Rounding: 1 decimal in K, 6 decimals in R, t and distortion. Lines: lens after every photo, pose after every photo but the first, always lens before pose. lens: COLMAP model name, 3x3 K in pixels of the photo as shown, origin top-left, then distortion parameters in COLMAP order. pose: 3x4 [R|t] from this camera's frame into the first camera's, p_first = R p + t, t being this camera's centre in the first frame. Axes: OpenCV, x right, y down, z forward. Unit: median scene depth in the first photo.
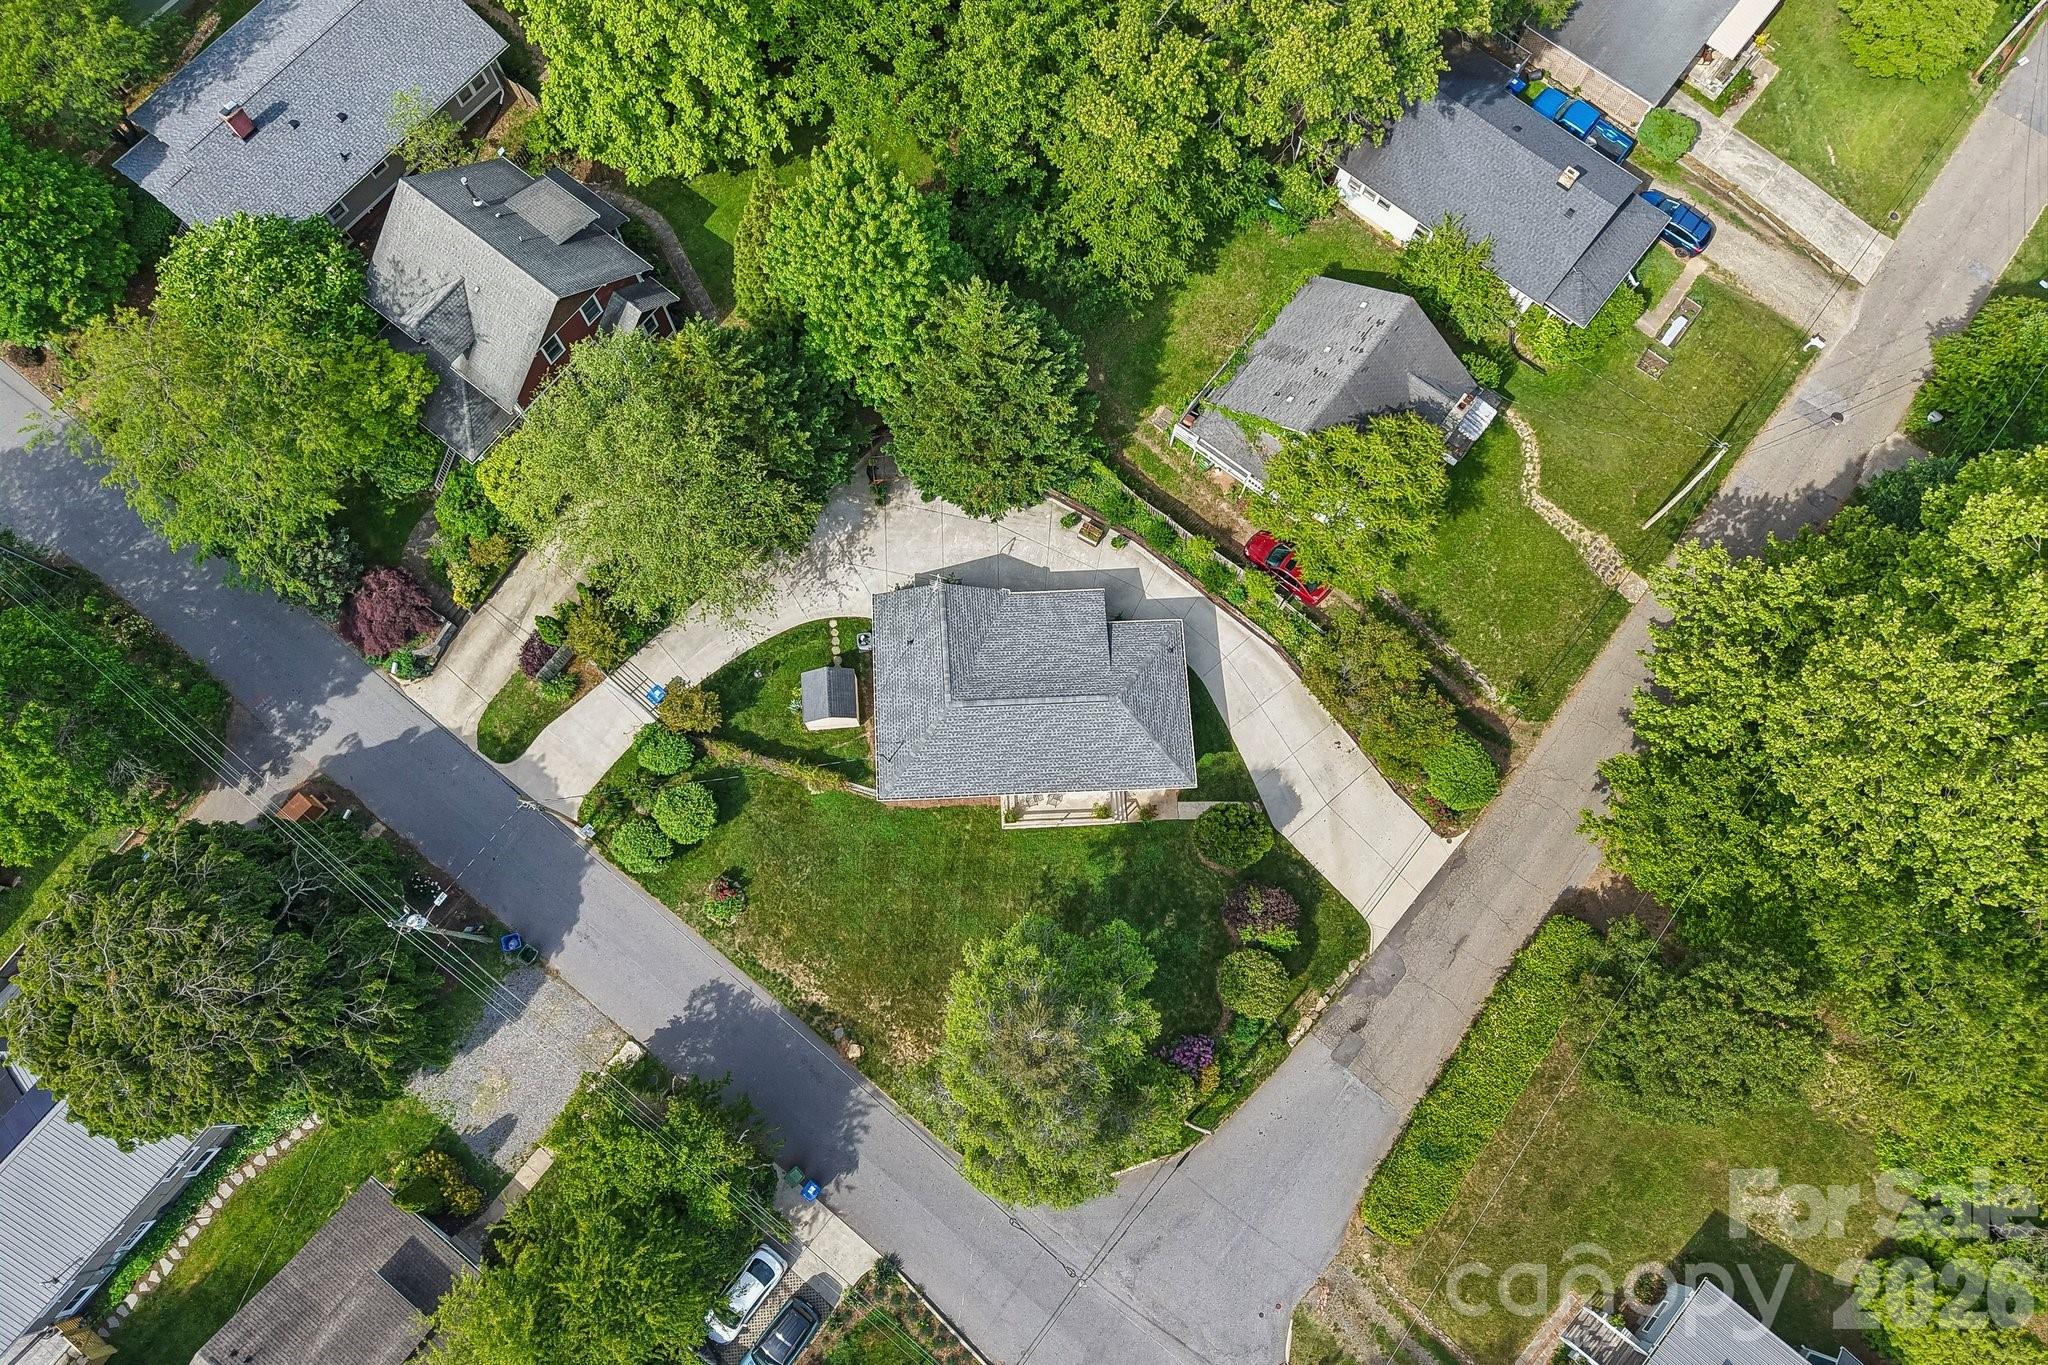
lens RADIAL K [[1446.0, 0, 1024.0], [0, 1446.0, 682.5], [0, 0, 1]] dist [0.007824, 0.005528]
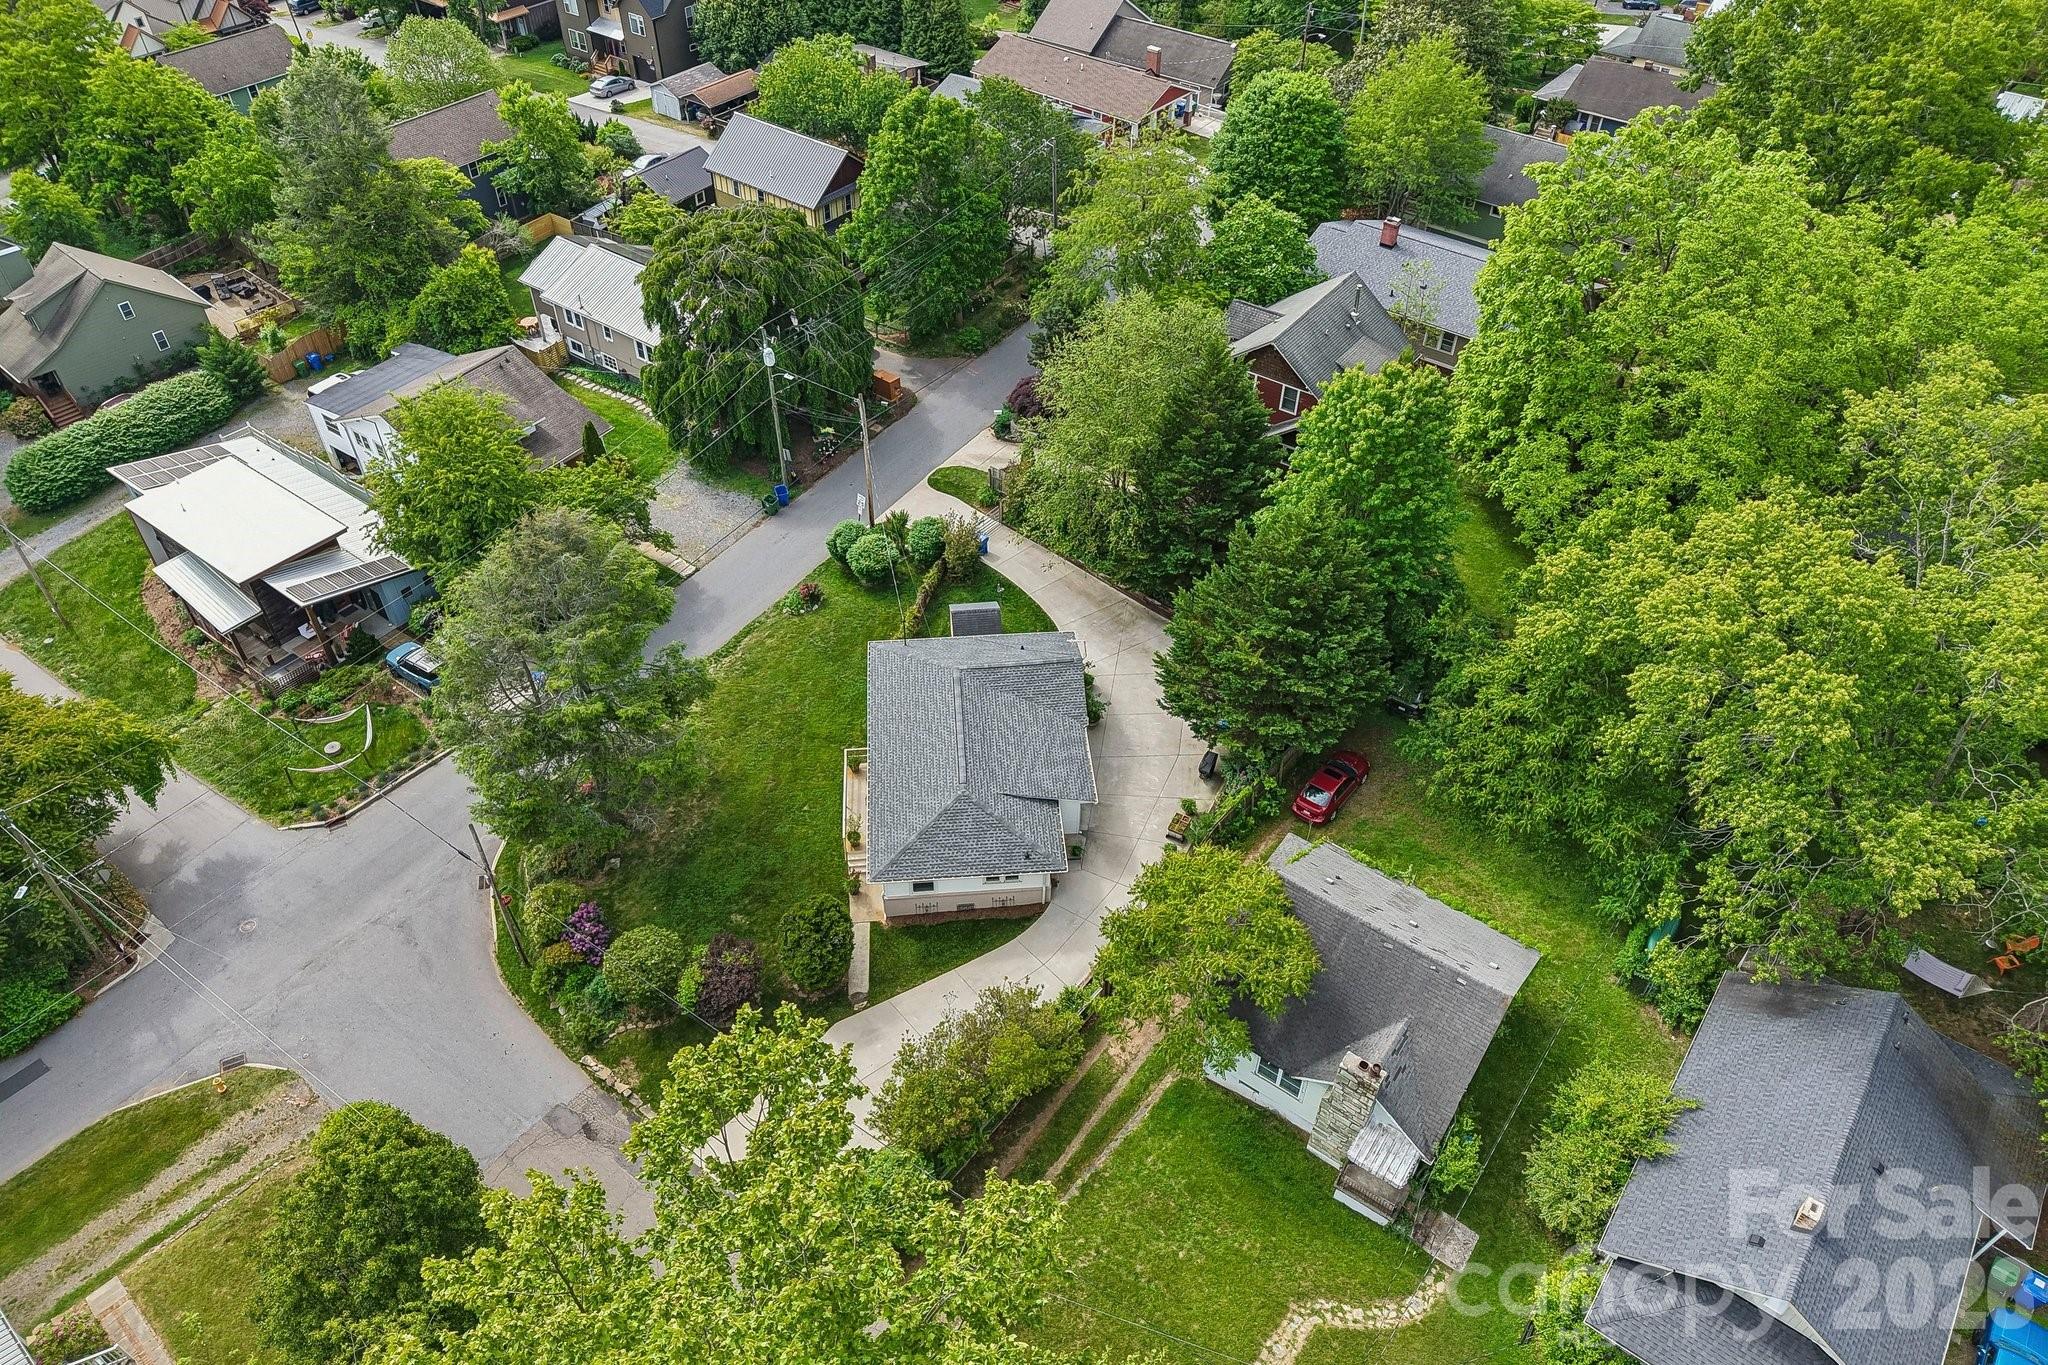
lens RADIAL K [[1446.0, 0, 1024.0], [0, 1446.0, 682.5], [0, 0, 1]] dist [0.007824, 0.005528]
pose [[0.025289, 0.648672, -0.760648, 0.693359], [-0.961978, 0.222785, 0.158006, -0.181593], [0.271955, 0.727730, 0.629642, 0.376583]]
